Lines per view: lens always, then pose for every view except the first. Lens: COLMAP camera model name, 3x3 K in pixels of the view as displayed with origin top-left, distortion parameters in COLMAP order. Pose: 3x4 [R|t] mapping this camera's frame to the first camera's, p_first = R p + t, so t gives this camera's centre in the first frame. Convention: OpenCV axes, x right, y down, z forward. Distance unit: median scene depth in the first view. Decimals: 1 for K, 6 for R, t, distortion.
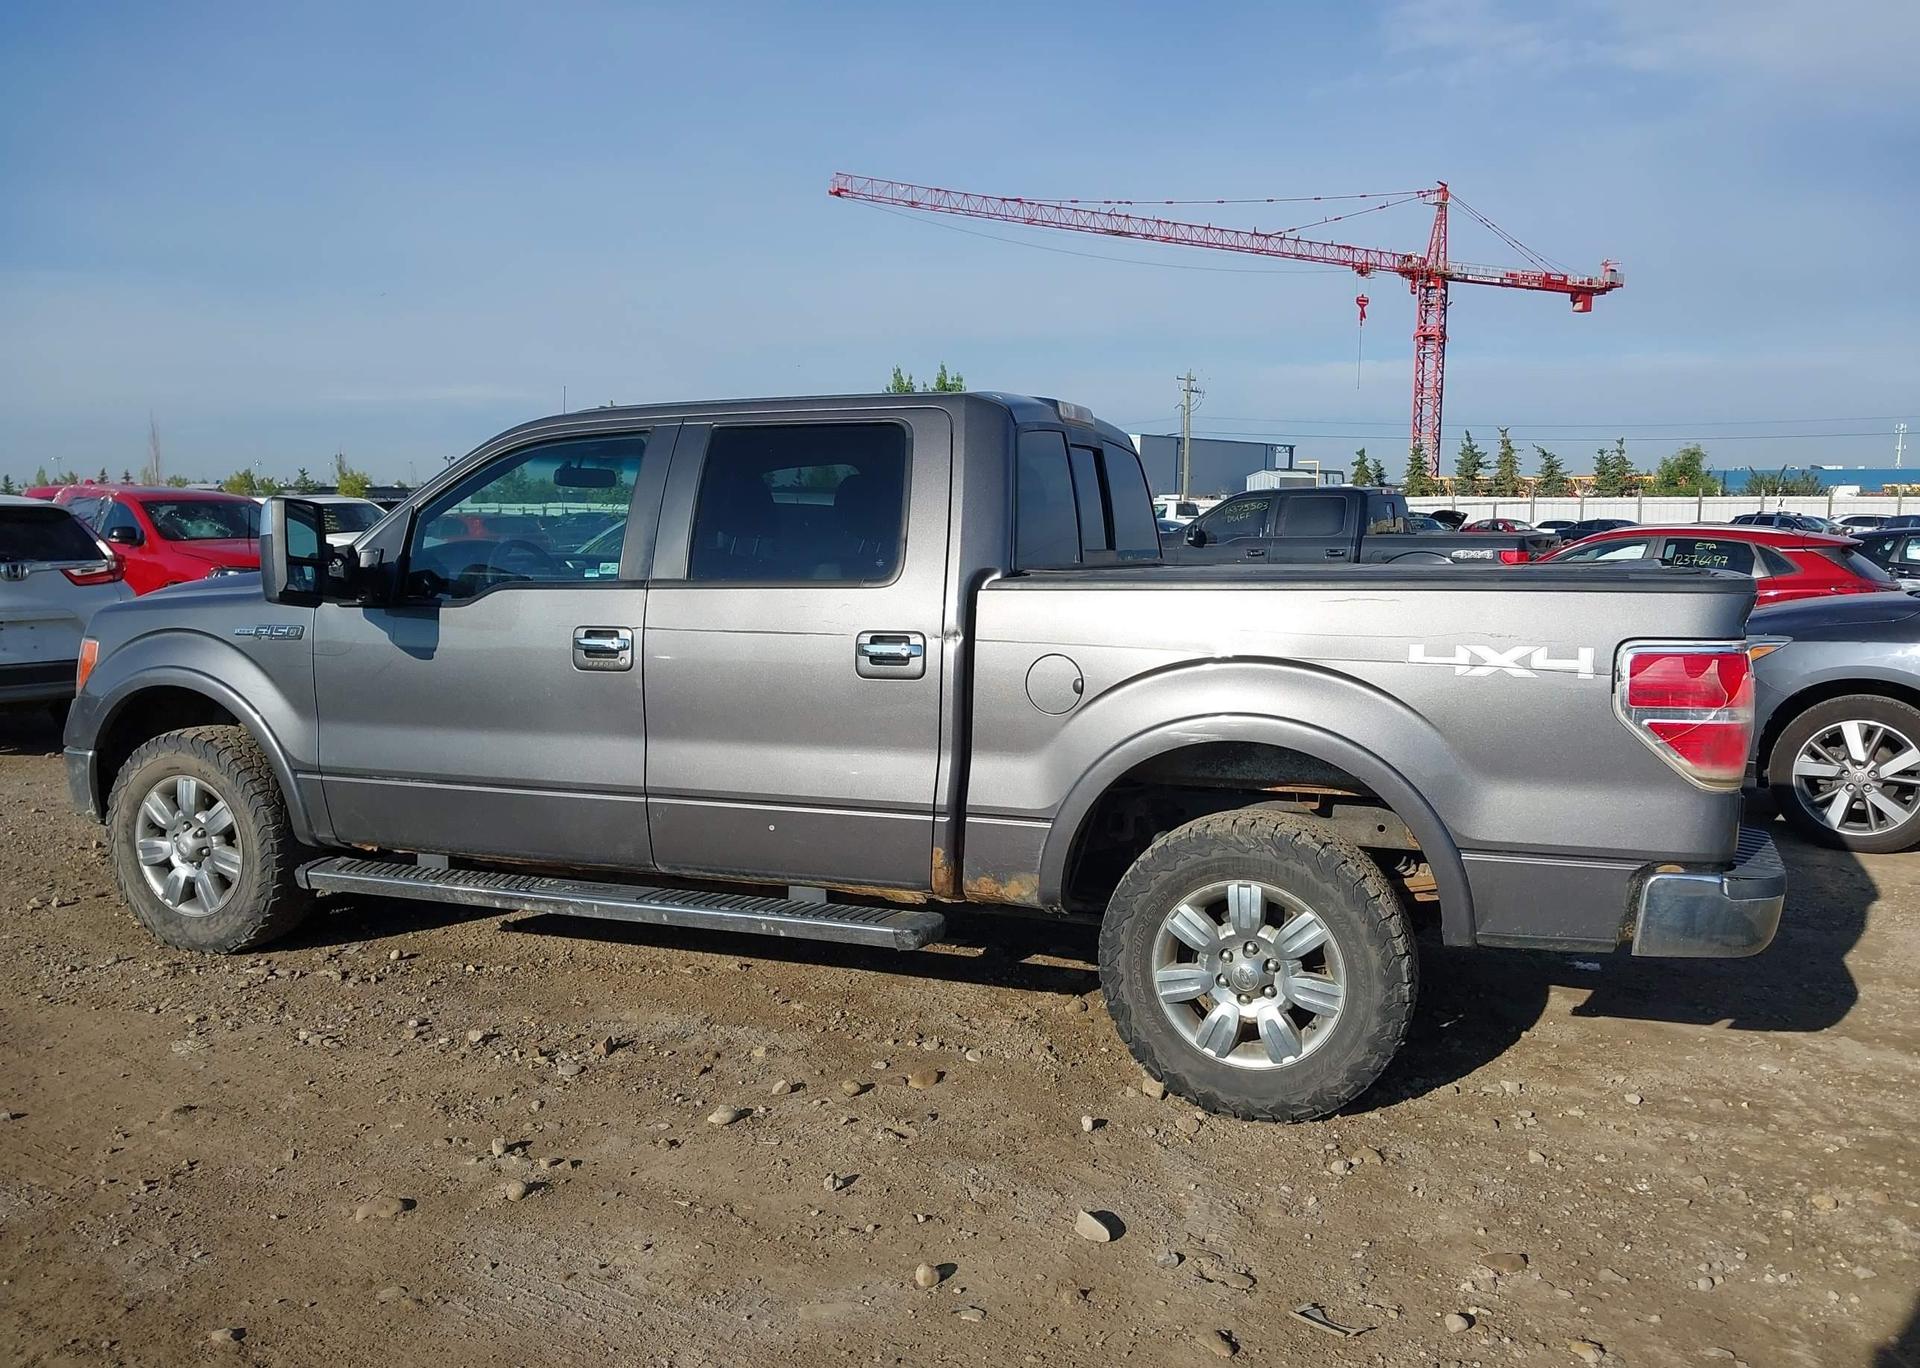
lens RADIAL K [[1531.4, 0, 960.0], [0, 1531.4, 684.0], [0, 0, 1]] dist [0.056723, -0.089105]
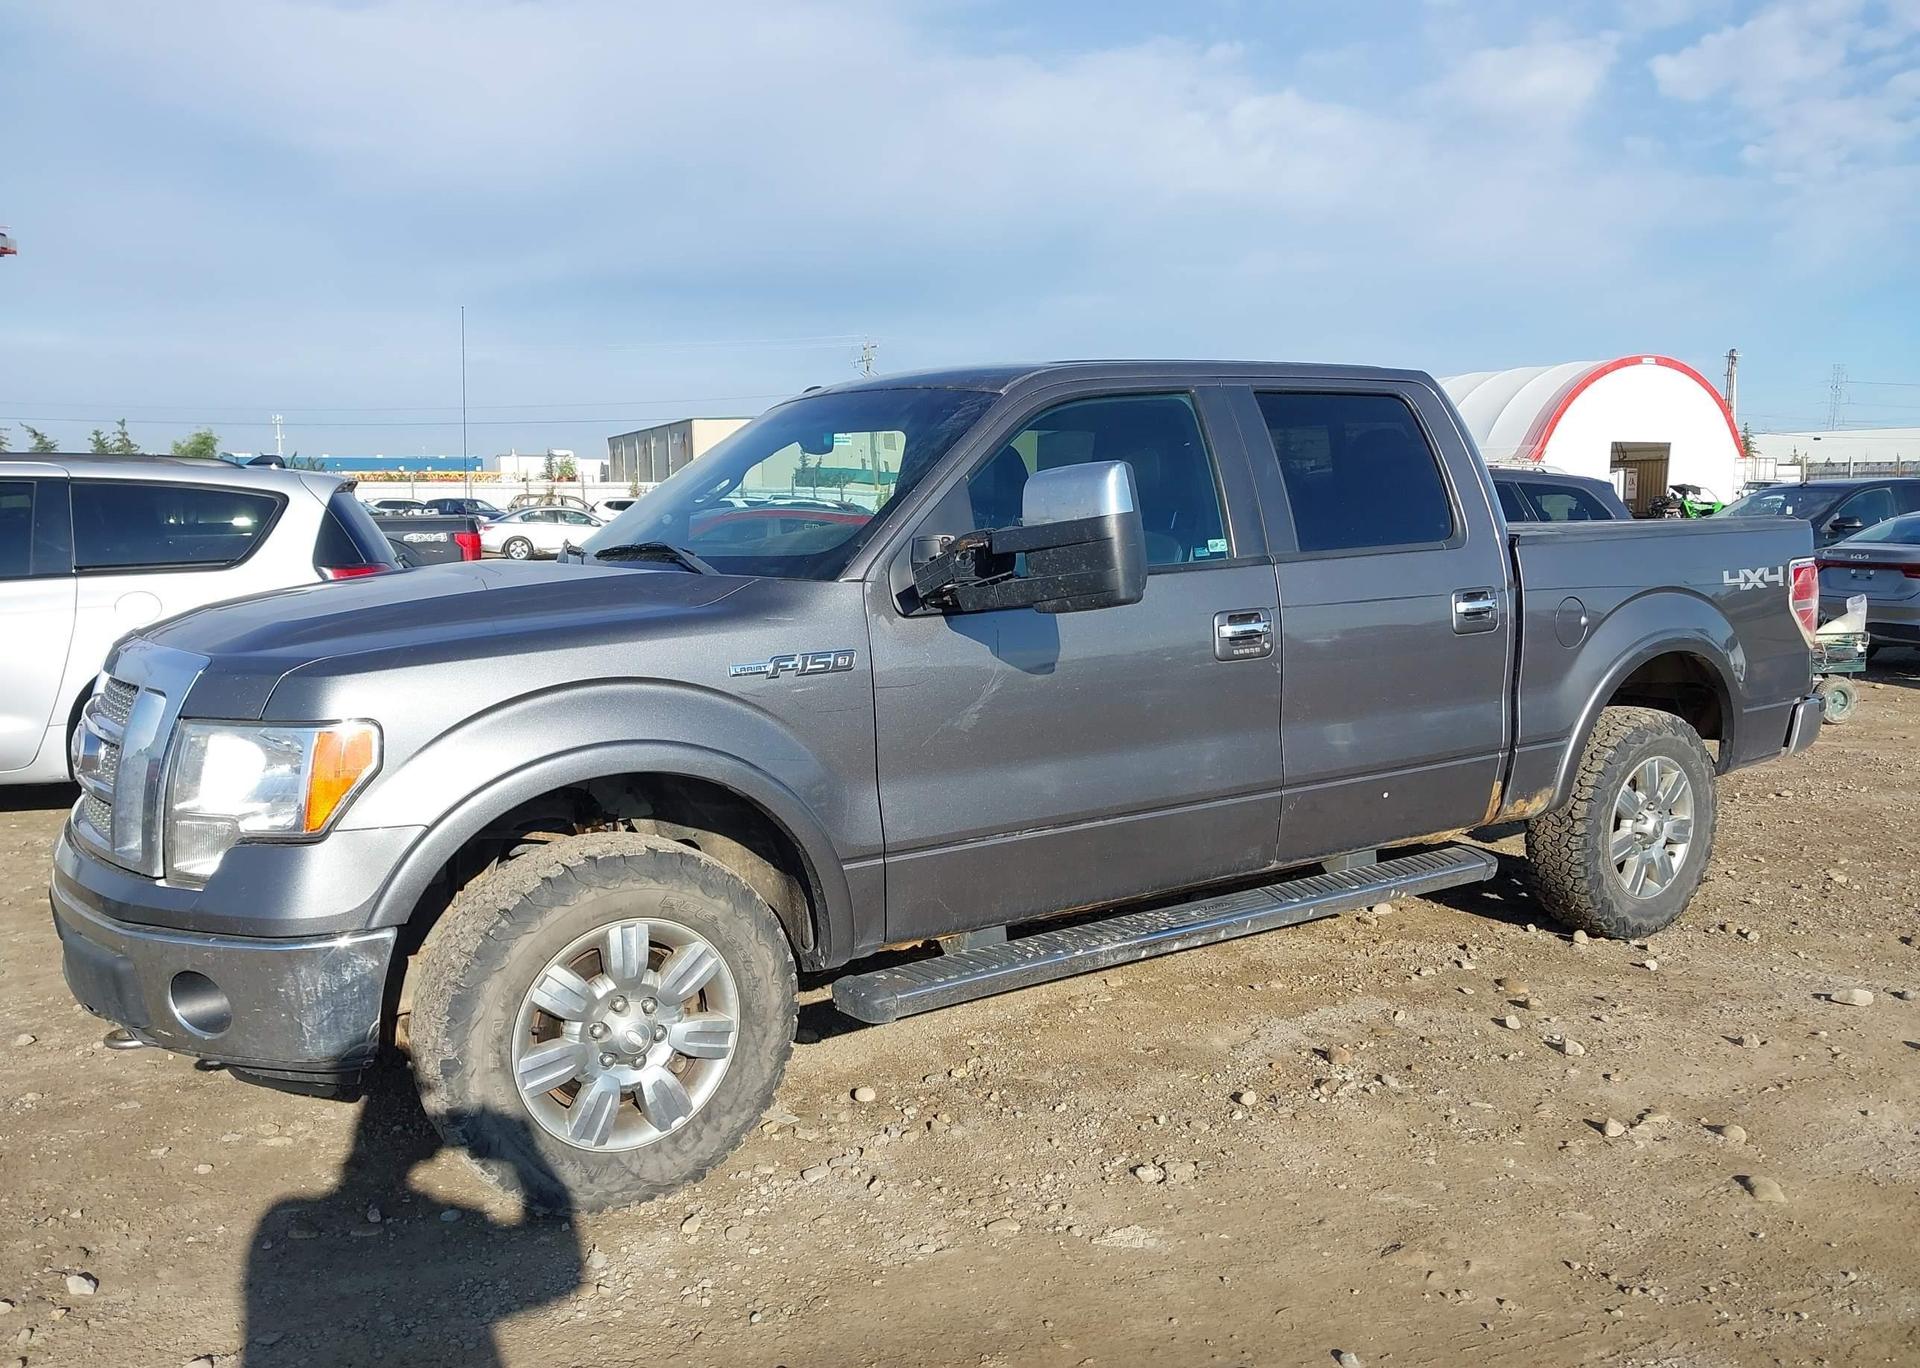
lens RADIAL K [[1536.5, 0, 988.5], [0, 1536.5, 685.3], [0, 0, 1]] dist [0.066238, -0.096585]
pose [[0.545904, -0.107052, 0.830981, -1.024412], [0.099821, 0.993050, 0.062354, -0.061972], [-0.831880, 0.048910, 0.552795, 0.606364]]
